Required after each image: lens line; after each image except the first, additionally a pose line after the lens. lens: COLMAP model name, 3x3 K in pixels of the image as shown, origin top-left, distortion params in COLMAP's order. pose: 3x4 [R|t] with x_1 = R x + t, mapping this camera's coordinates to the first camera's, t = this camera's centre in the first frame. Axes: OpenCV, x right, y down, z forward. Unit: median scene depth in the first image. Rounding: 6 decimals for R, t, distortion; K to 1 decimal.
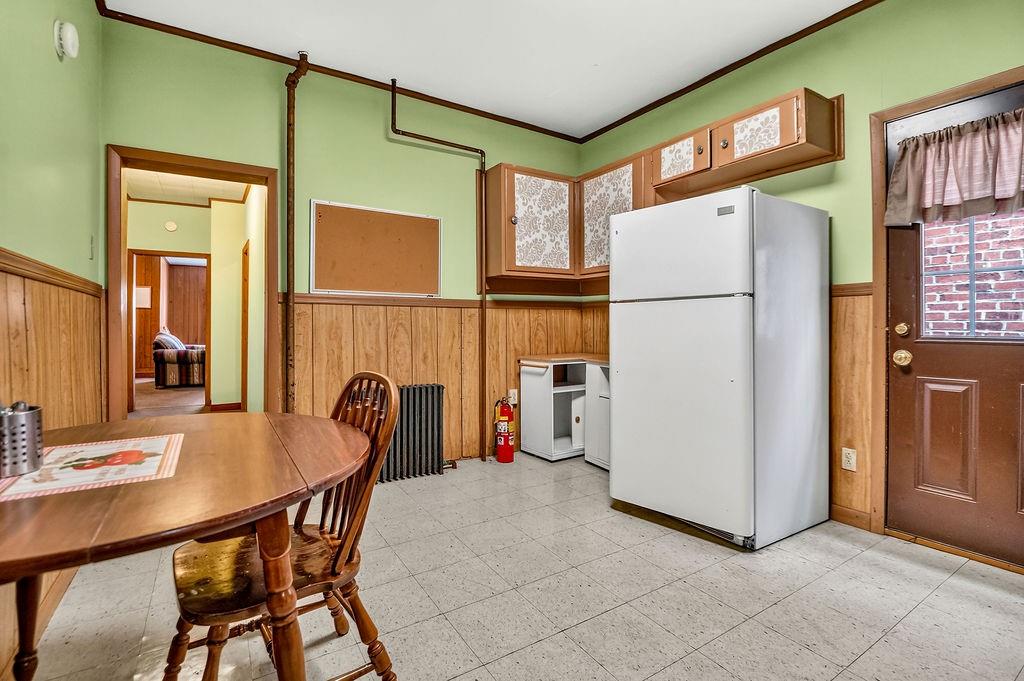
lens RADIAL K [[470.4, 0, 512.0], [0, 470.4, 340.5], [0, 0, 1]] dist [-0.000783, -0.000074]
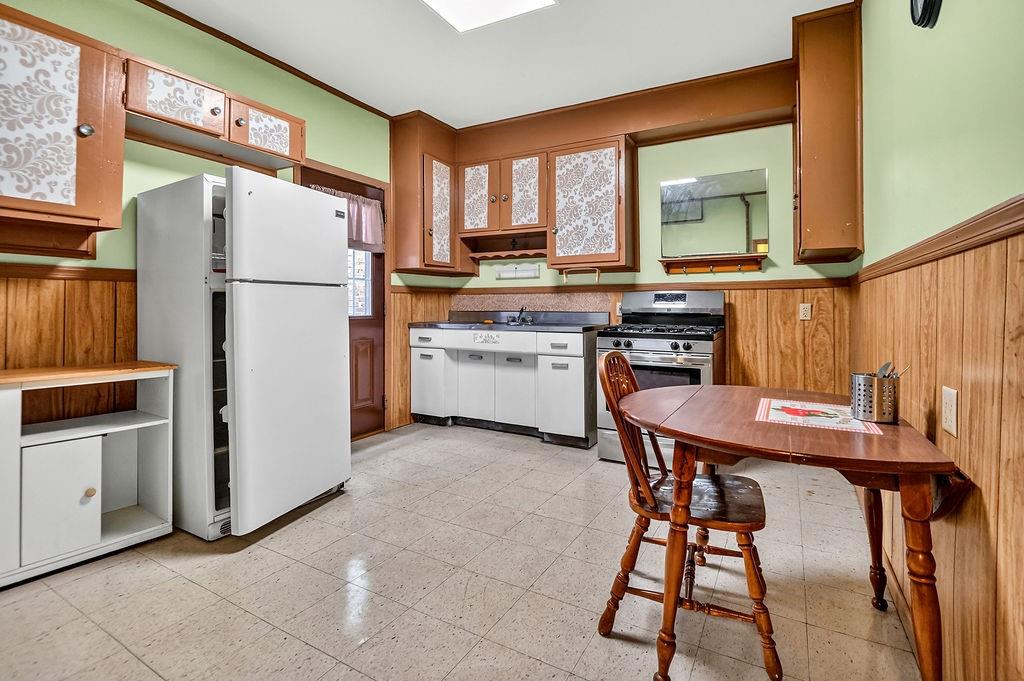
lens RADIAL K [[483.2, 0, 516.1], [0, 483.2, 313.5], [0, 0, 1]] dist [-0.000531, -0.000160]
pose [[-0.467406, -0.012023, 0.883961, -0.765137], [0.025101, 0.999324, 0.026864, -0.040911], [-0.883686, 0.034745, -0.466788, 1.070823]]
